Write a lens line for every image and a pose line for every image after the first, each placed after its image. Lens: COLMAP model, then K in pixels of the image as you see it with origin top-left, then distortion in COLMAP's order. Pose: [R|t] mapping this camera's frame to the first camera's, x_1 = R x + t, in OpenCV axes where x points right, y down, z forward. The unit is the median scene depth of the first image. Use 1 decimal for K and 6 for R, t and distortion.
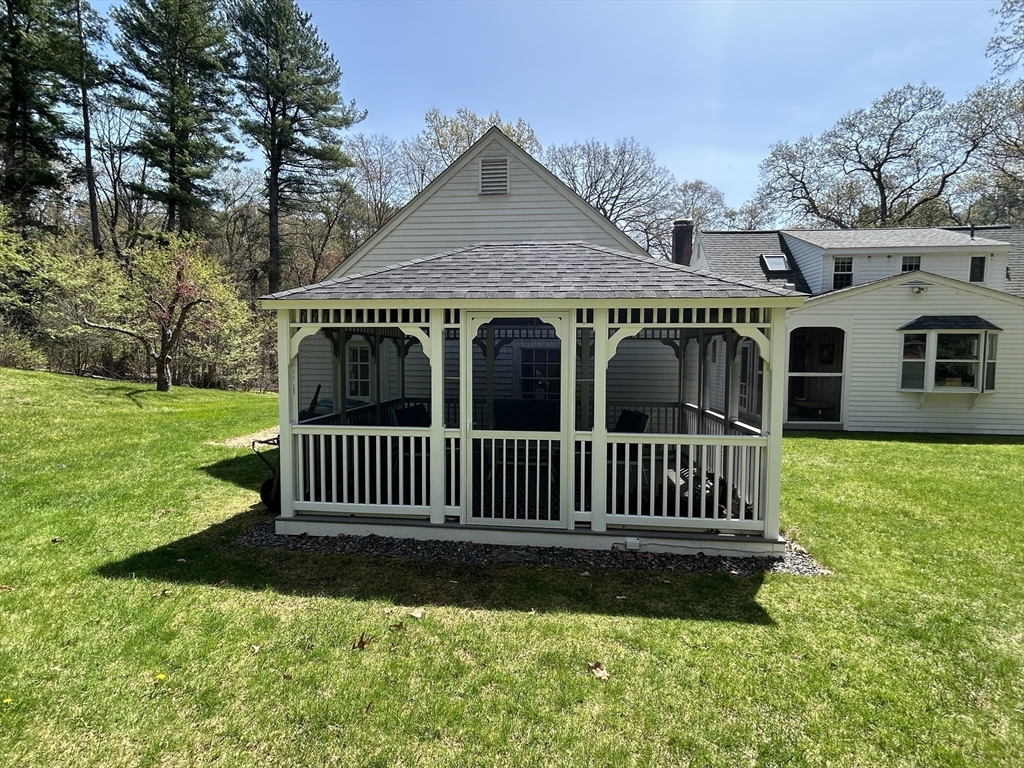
lens RADIAL K [[480.1, 0, 509.7], [0, 480.1, 382.8], [0, 0, 1]] dist [0.003199, 0.000223]
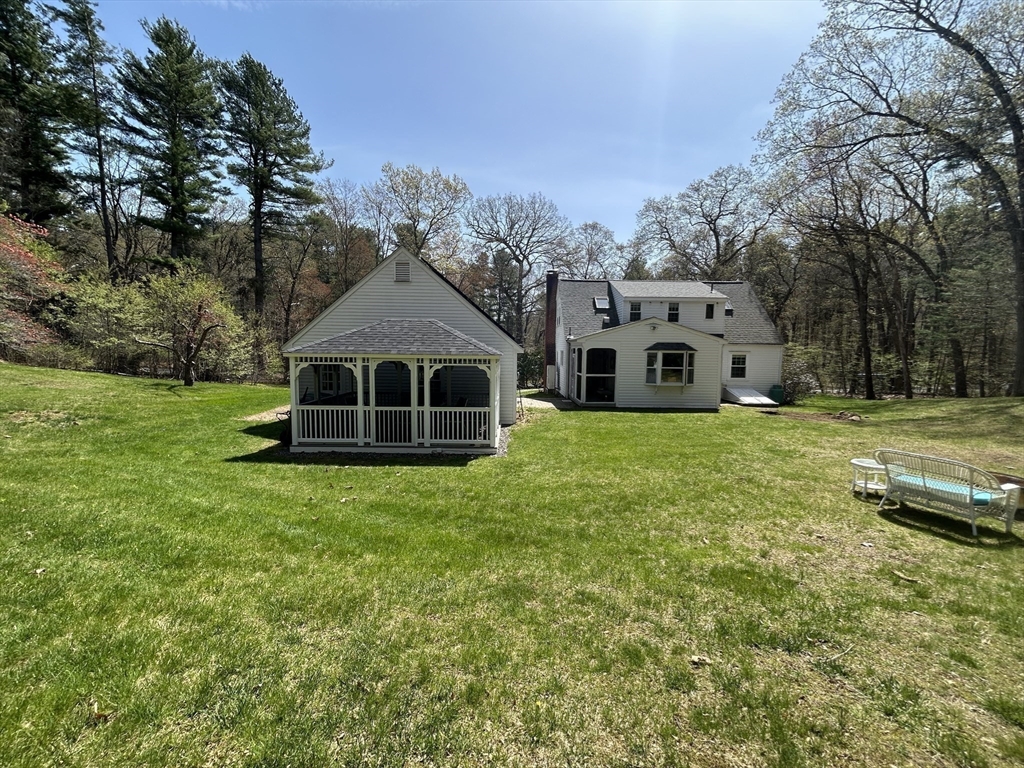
lens RADIAL K [[414.5, 0, 515.8], [0, 414.5, 384.9], [0, 0, 1]] dist [0.004787, -0.000080]
pose [[0.993814, -0.005232, 0.110933, 0.125983], [0.001580, 0.999455, 0.032988, -0.025491], [-0.111045, -0.032609, 0.993280, -0.368727]]
